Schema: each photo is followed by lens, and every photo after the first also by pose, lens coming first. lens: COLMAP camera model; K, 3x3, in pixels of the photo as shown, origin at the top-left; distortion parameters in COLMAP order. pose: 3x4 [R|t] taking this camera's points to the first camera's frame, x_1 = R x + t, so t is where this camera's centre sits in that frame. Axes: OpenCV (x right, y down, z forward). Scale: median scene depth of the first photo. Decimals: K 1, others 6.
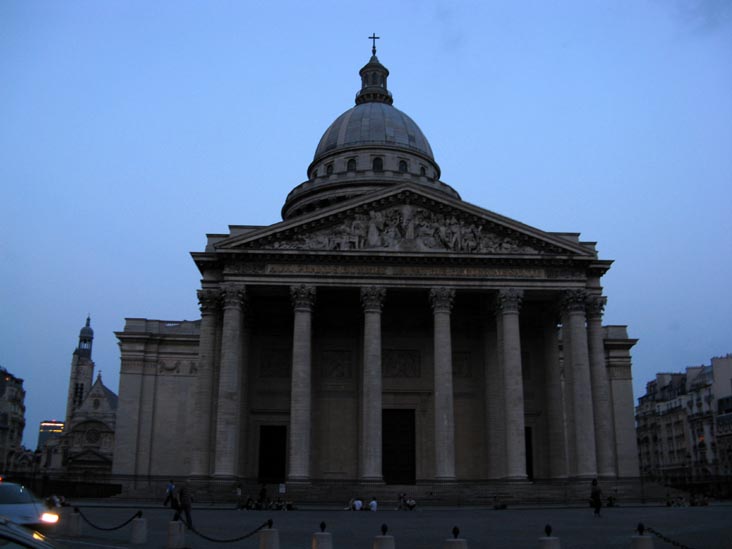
lens RADIAL K [[728.6, 0, 366.0], [0, 728.6, 274.5], [0, 0, 1]] dist [-0.187704, 0.274505]
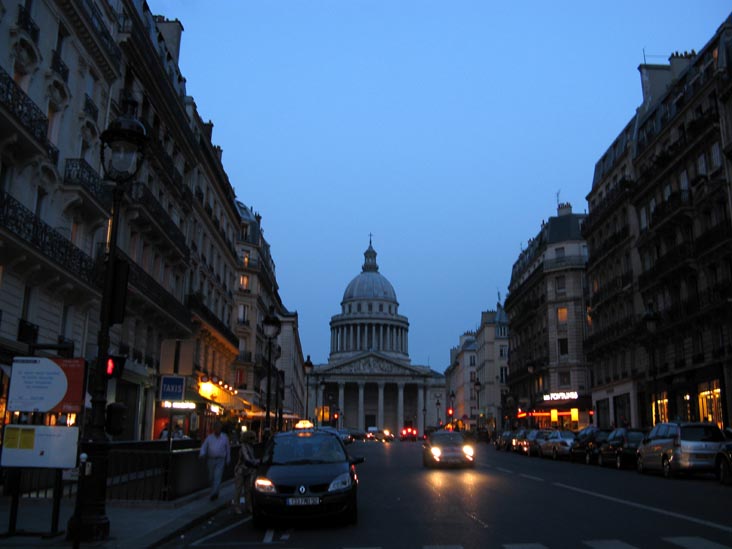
lens RADIAL K [[728.6, 0, 366.0], [0, 728.6, 274.5], [0, 0, 1]] dist [-0.187704, 0.274505]
pose [[0.999370, -0.002243, -0.035409, 0.153948], [0.003702, 0.999144, 0.041192, -0.632781], [0.035286, -0.041297, 0.998524, -2.420921]]
